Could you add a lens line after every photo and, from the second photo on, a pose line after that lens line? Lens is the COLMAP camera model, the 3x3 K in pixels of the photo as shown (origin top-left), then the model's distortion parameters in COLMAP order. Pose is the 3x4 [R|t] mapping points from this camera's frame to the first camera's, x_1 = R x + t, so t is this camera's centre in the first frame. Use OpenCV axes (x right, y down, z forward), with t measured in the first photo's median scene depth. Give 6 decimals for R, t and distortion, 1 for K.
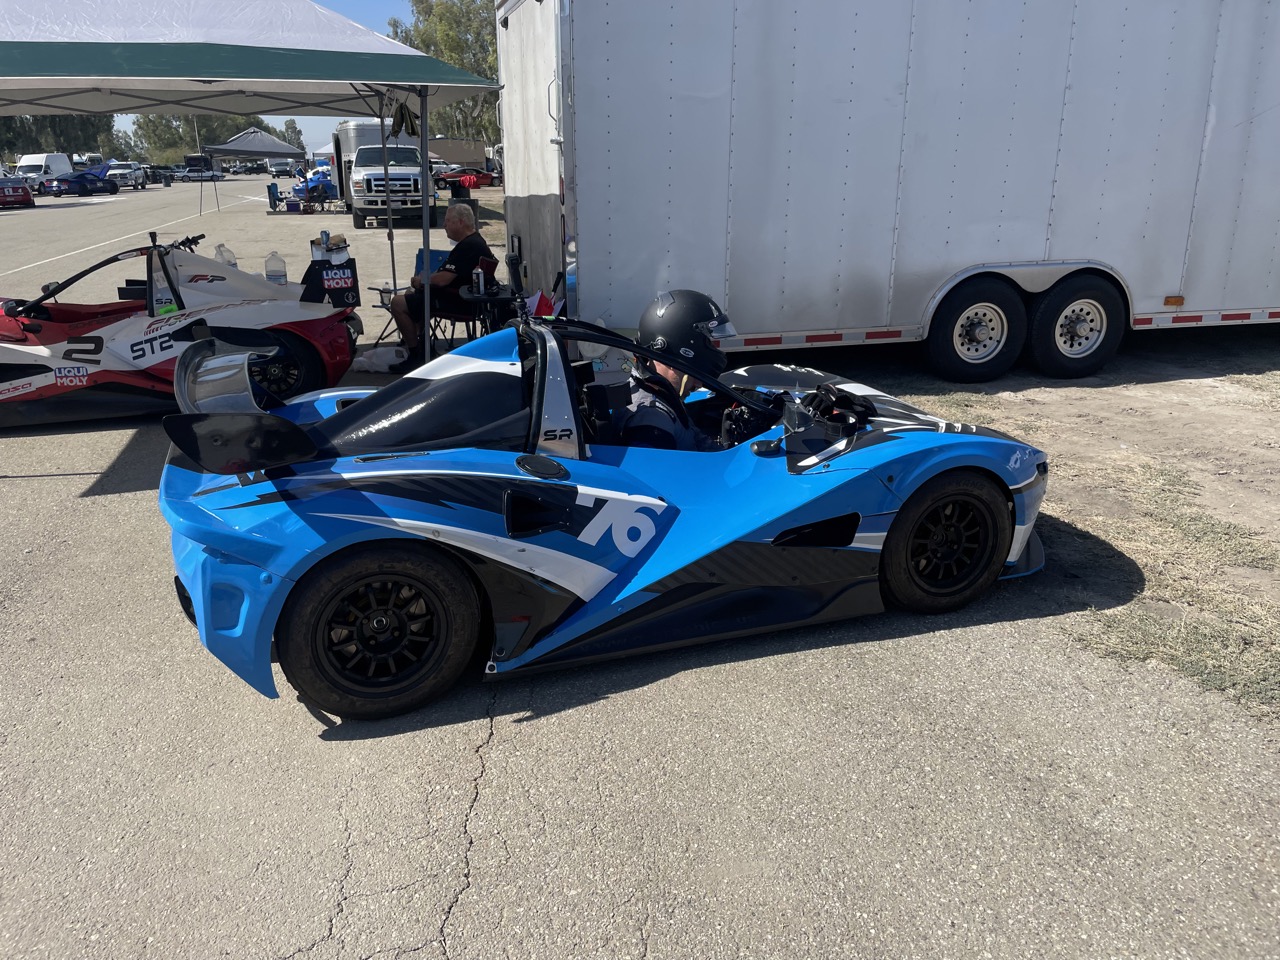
lens RADIAL K [[1000.3, 0, 640.0], [0, 1000.3, 480.0], [0, 0, 1]] dist [0.098150, -0.154089]
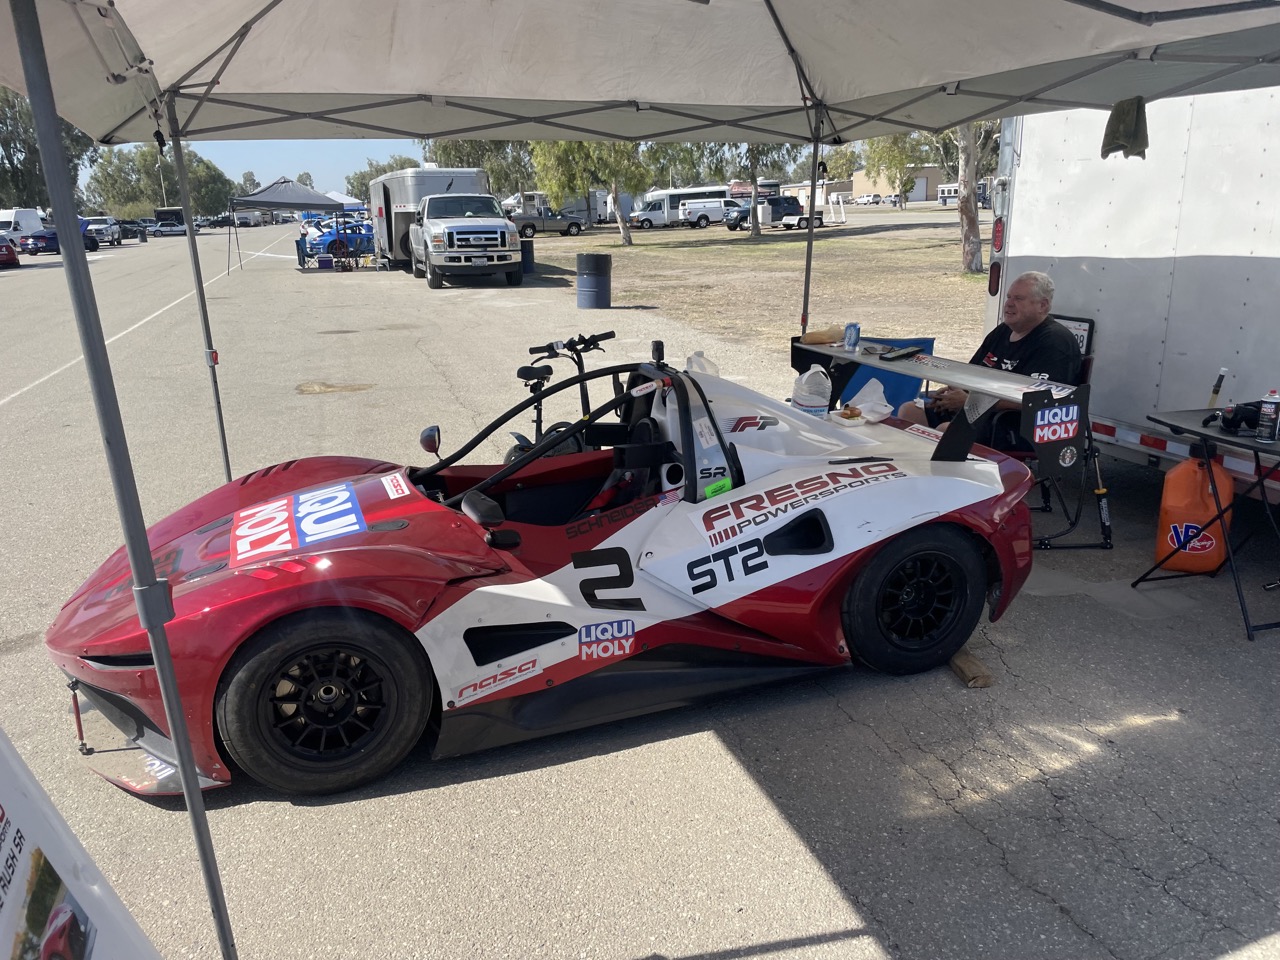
lens RADIAL K [[1000.3, 0, 640.0], [0, 1000.3, 480.0], [0, 0, 1]] dist [0.098150, -0.154089]
pose [[0.998627, -0.026136, 0.045401, -0.149277], [0.028065, 0.998707, -0.042378, -0.042269], [-0.044235, 0.043594, 0.998070, 0.132540]]
